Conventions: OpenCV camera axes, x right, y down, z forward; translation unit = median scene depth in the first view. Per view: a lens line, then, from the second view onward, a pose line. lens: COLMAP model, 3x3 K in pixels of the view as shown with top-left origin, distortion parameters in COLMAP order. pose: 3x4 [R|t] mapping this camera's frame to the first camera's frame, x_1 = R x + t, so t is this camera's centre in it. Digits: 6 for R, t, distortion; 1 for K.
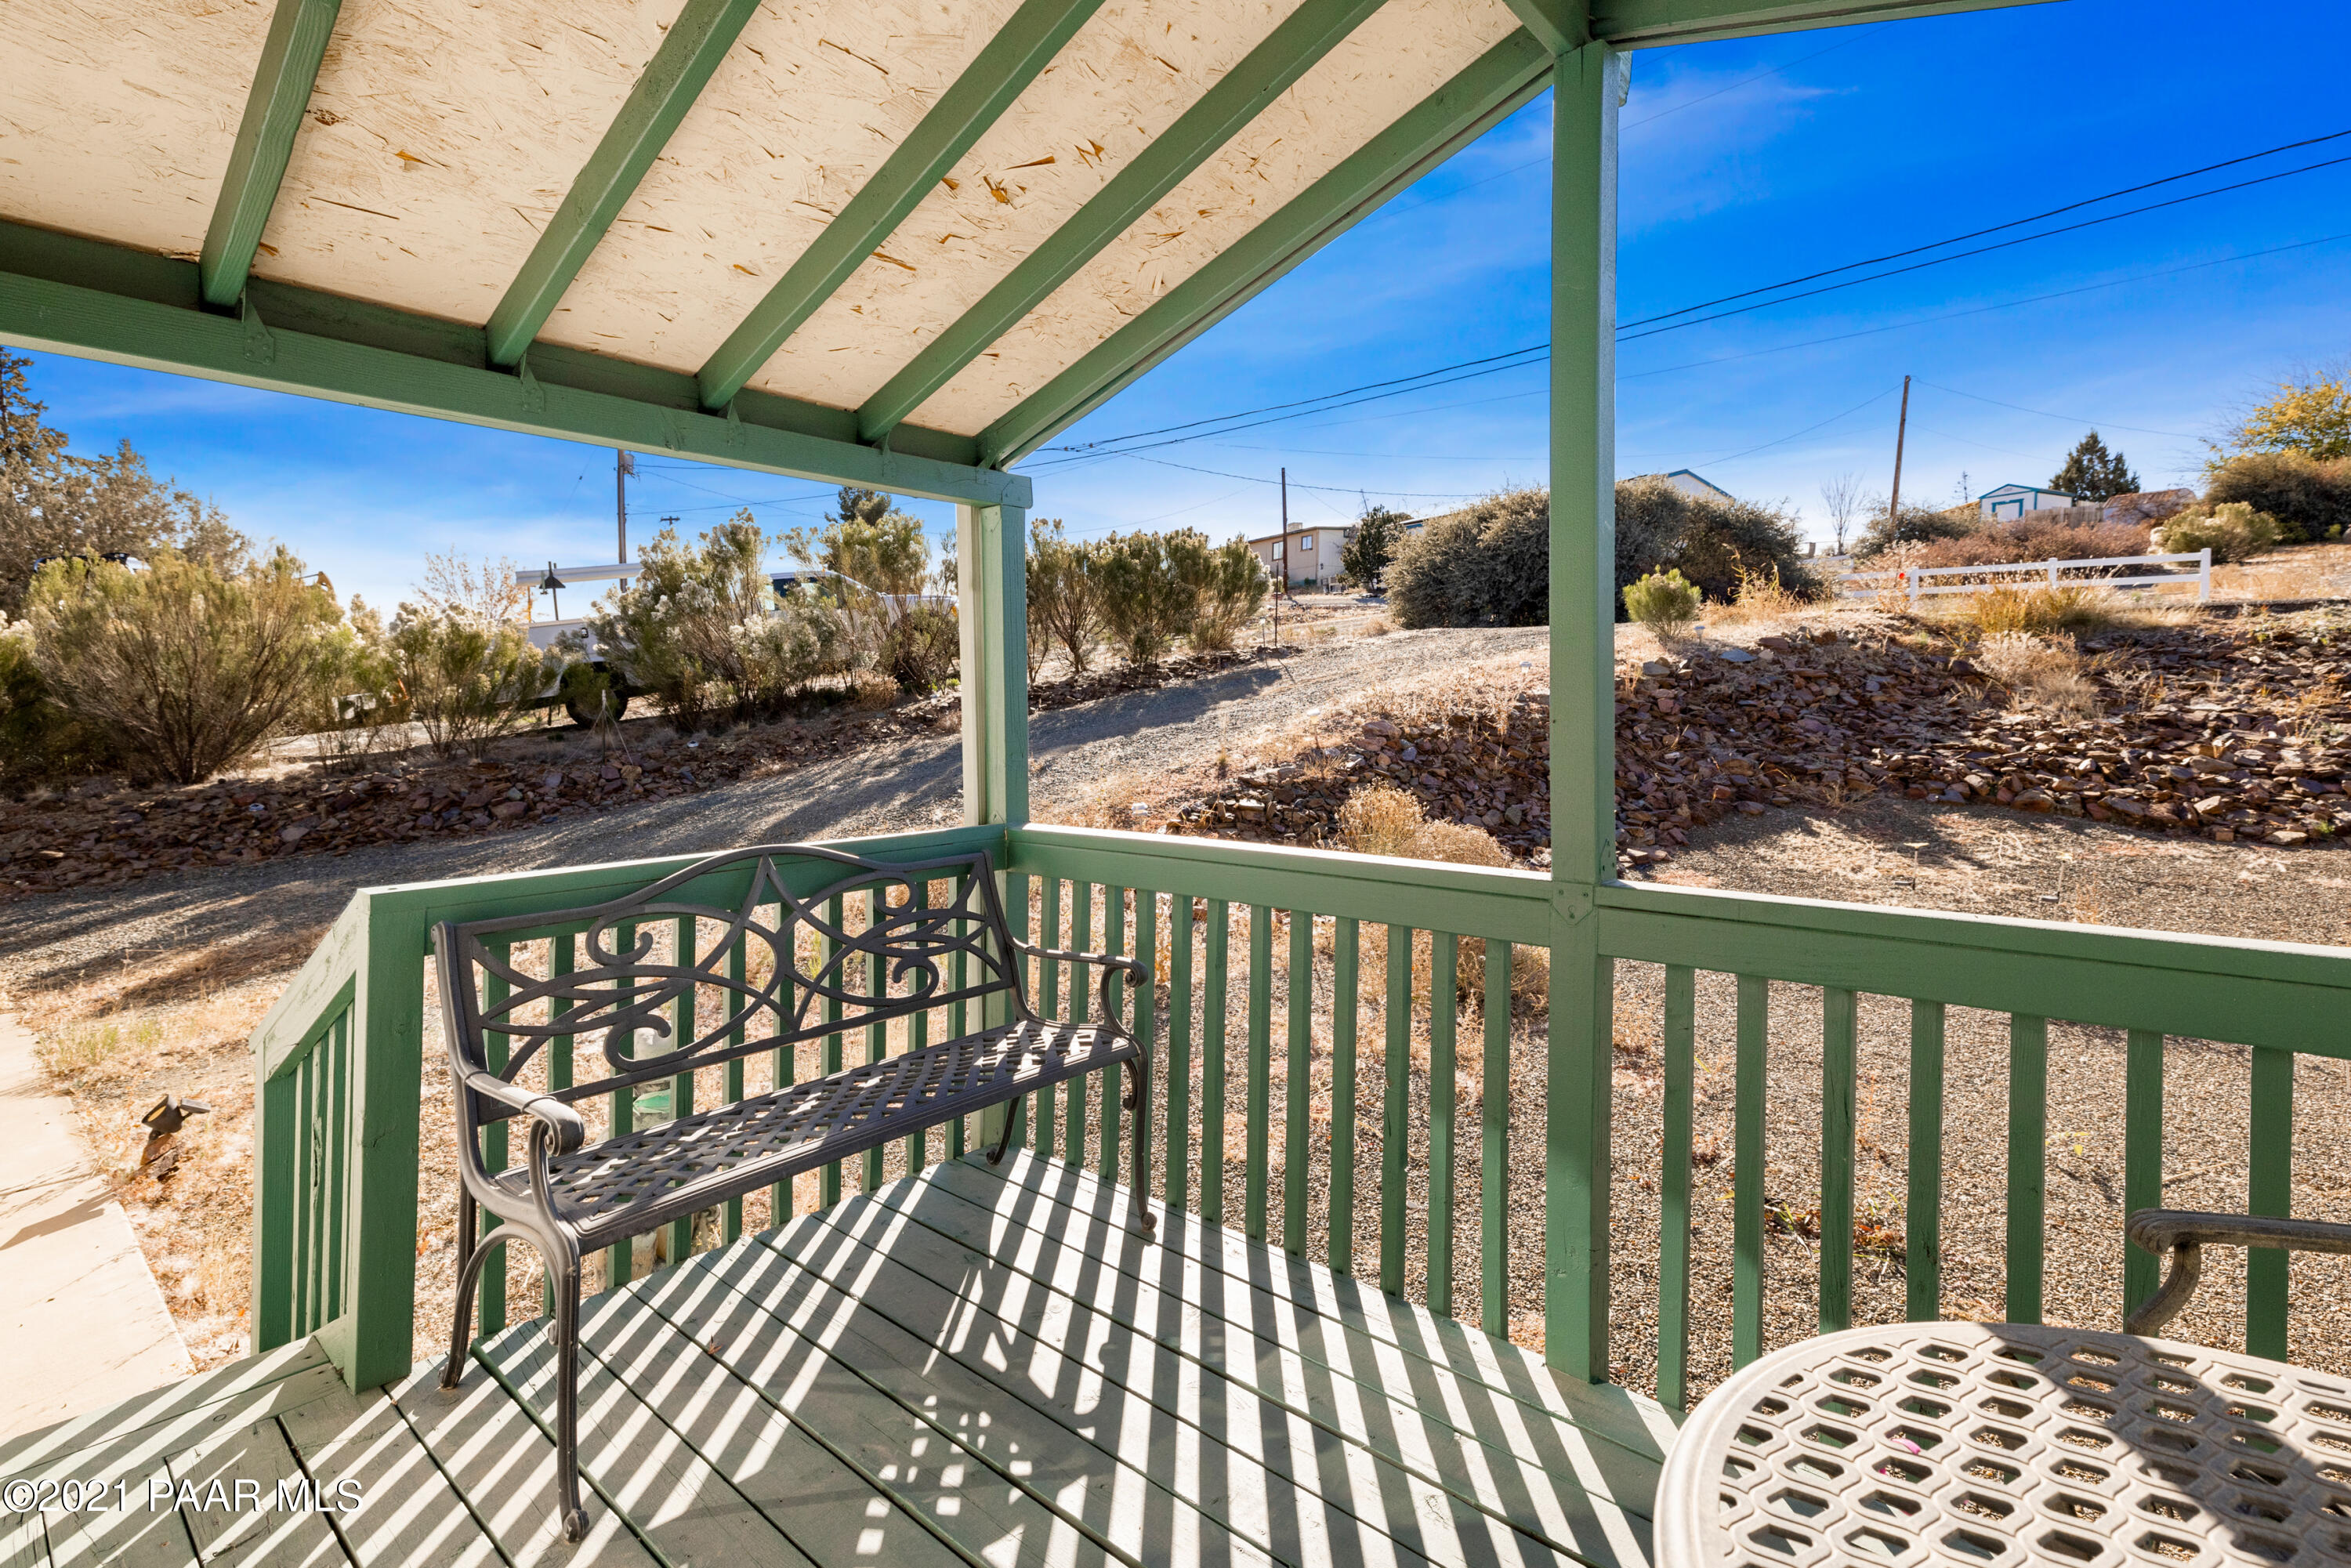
lens RADIAL K [[1084.9, 0, 1175.5], [0, 1084.9, 784.0], [0, 0, 1]] dist [-0.000583, -0.000121]
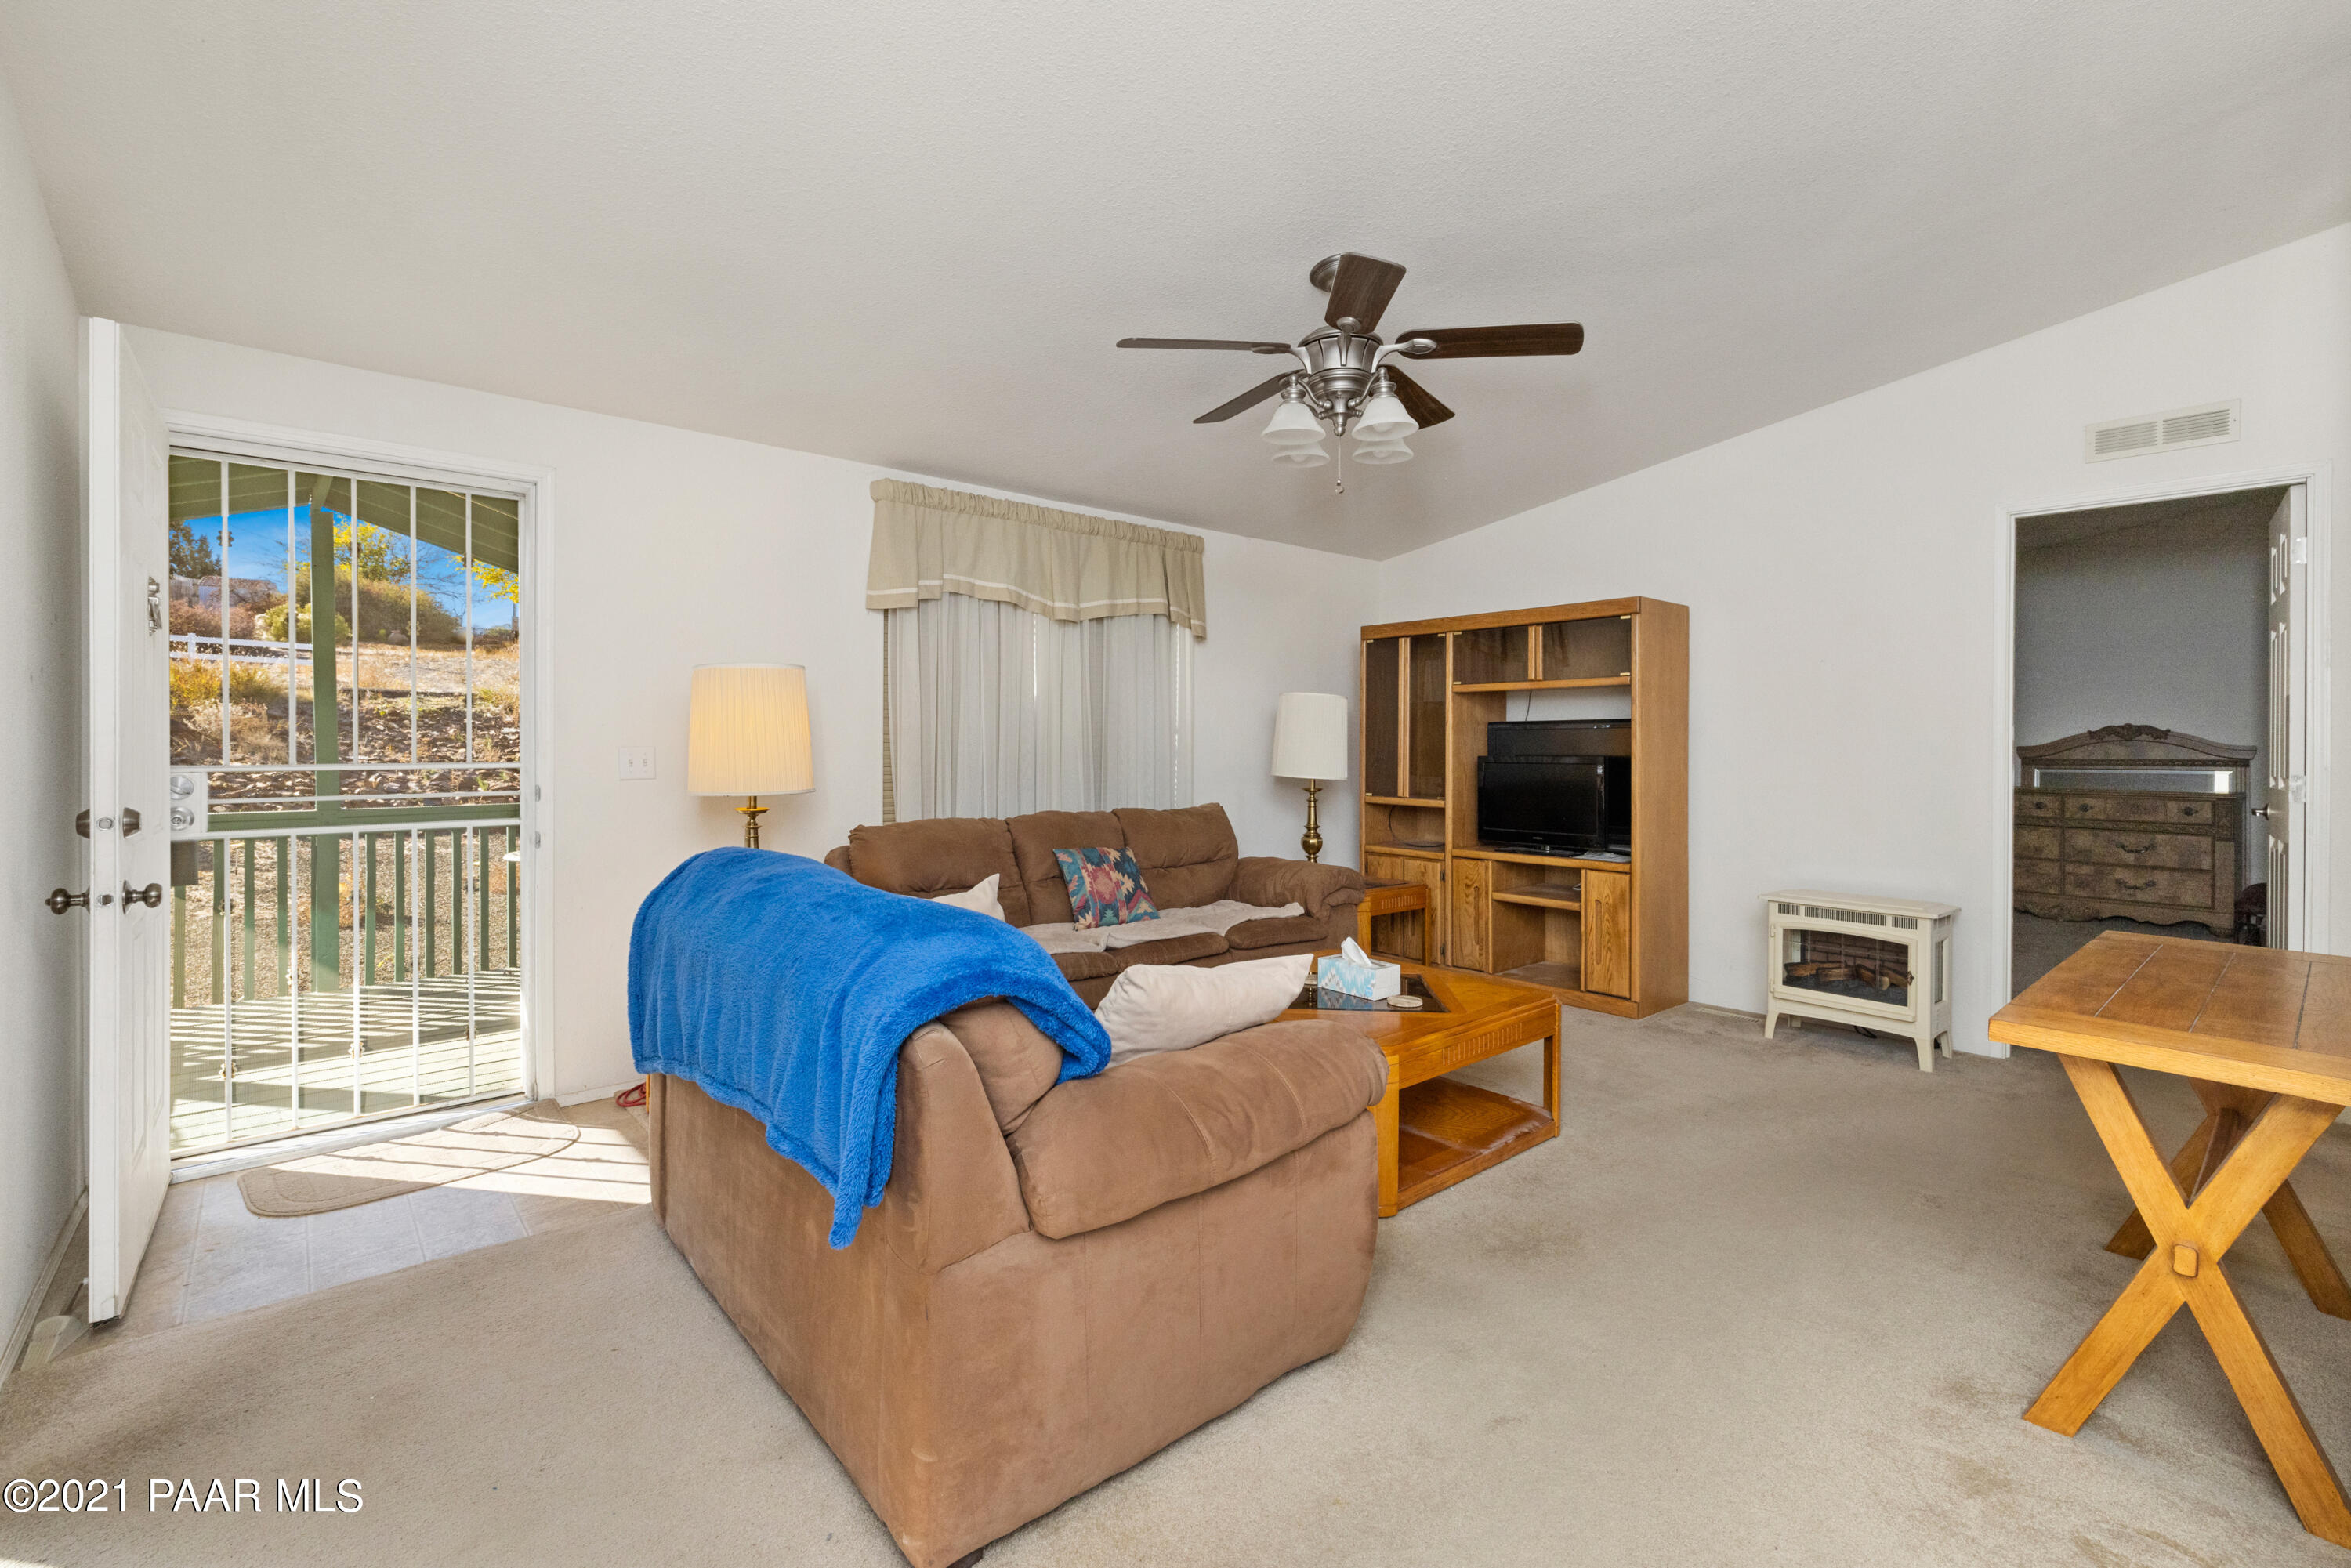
lens RADIAL K [[1084.9, 0, 1175.5], [0, 1084.9, 784.0], [0, 0, 1]] dist [-0.000583, -0.000121]
pose [[0.118507, -0.017669, 0.992796, -0.376503], [0.080129, 0.996751, 0.008174, 0.040349], [-0.989715, 0.078583, 0.119538, -0.275547]]
